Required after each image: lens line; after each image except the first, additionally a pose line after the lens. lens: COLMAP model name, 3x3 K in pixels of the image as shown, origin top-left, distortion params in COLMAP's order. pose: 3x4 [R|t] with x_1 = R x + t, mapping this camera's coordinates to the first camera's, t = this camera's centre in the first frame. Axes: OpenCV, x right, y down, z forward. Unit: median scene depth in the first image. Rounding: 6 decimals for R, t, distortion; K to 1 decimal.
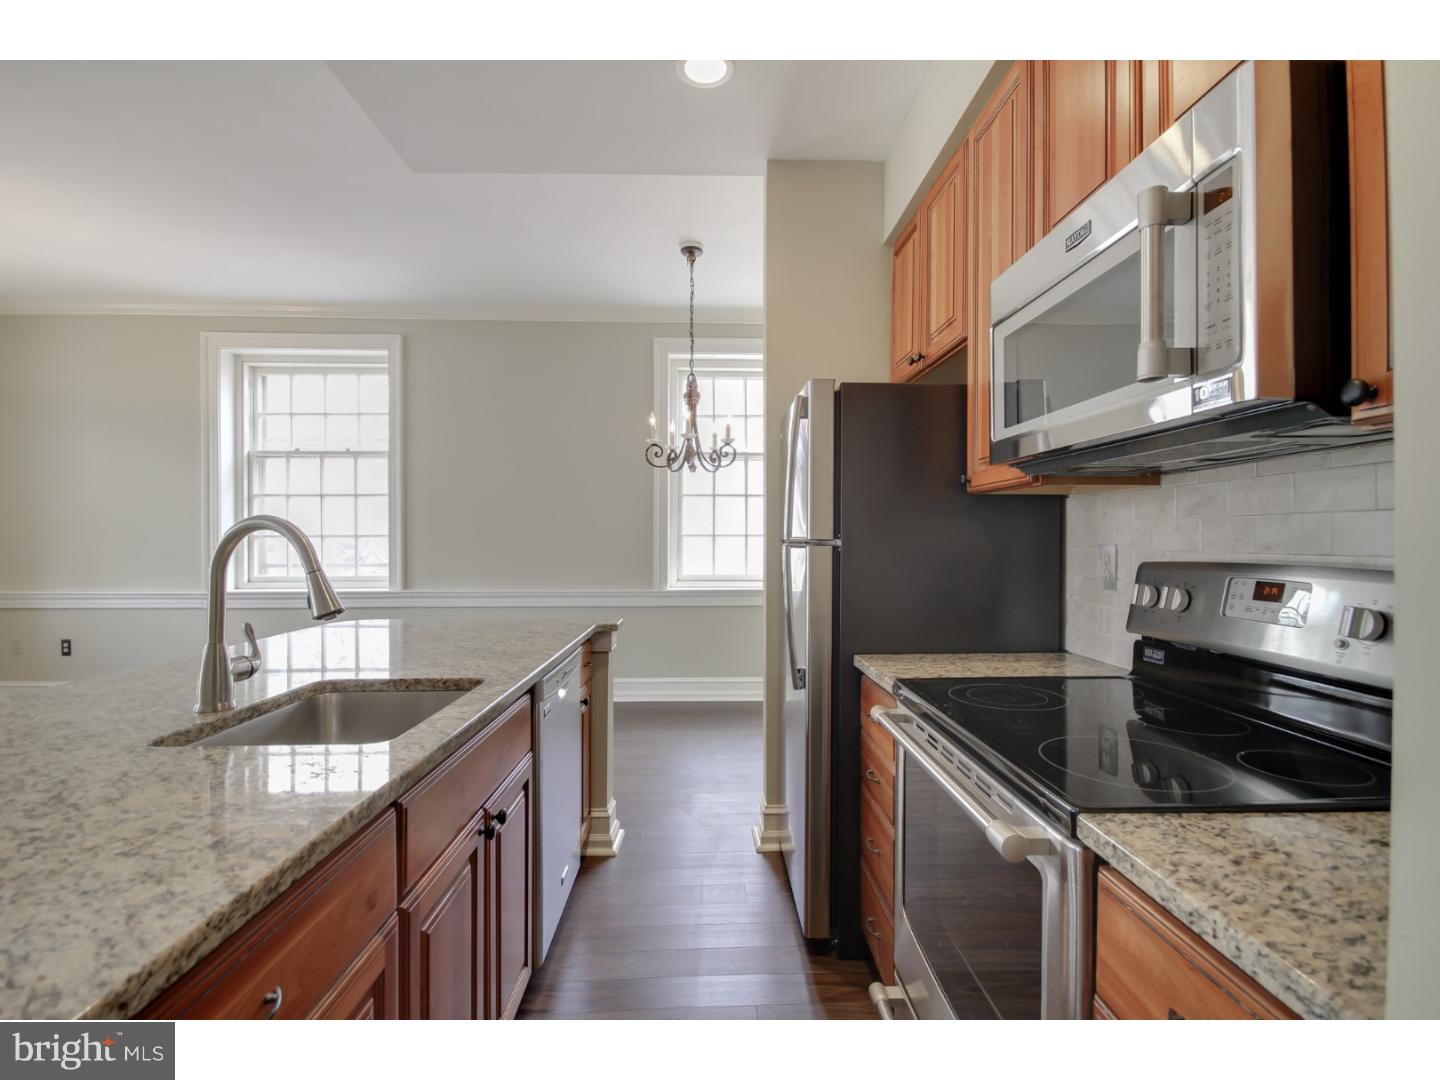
lens RADIAL K [[670.5, 0, 730.1], [0, 670.5, 537.7], [0, 0, 1]] dist [0.025903, -0.020286]
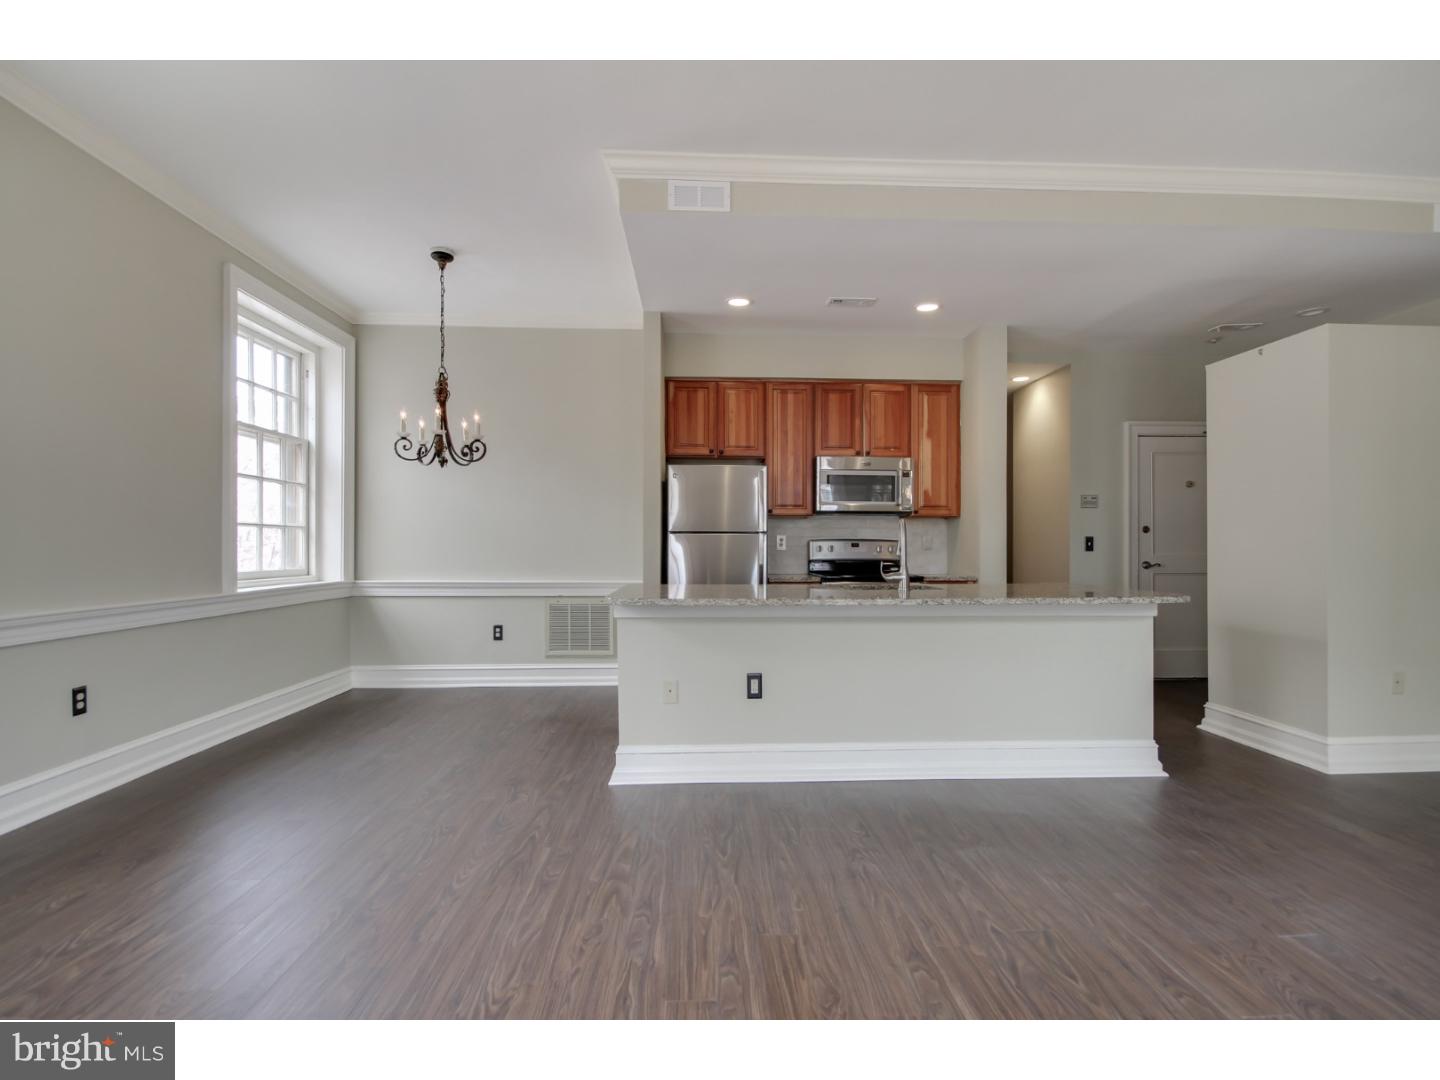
lens RADIAL K [[680.8, 0, 729.8], [0, 680.8, 542.8], [0, 0, 1]] dist [0.014395, -0.014333]
pose [[-0.011181, 0.002872, 0.999933, -2.351666], [-0.005629, 0.999980, -0.002935, 0.049169], [-0.999922, -0.005661, -0.011165, 1.156581]]
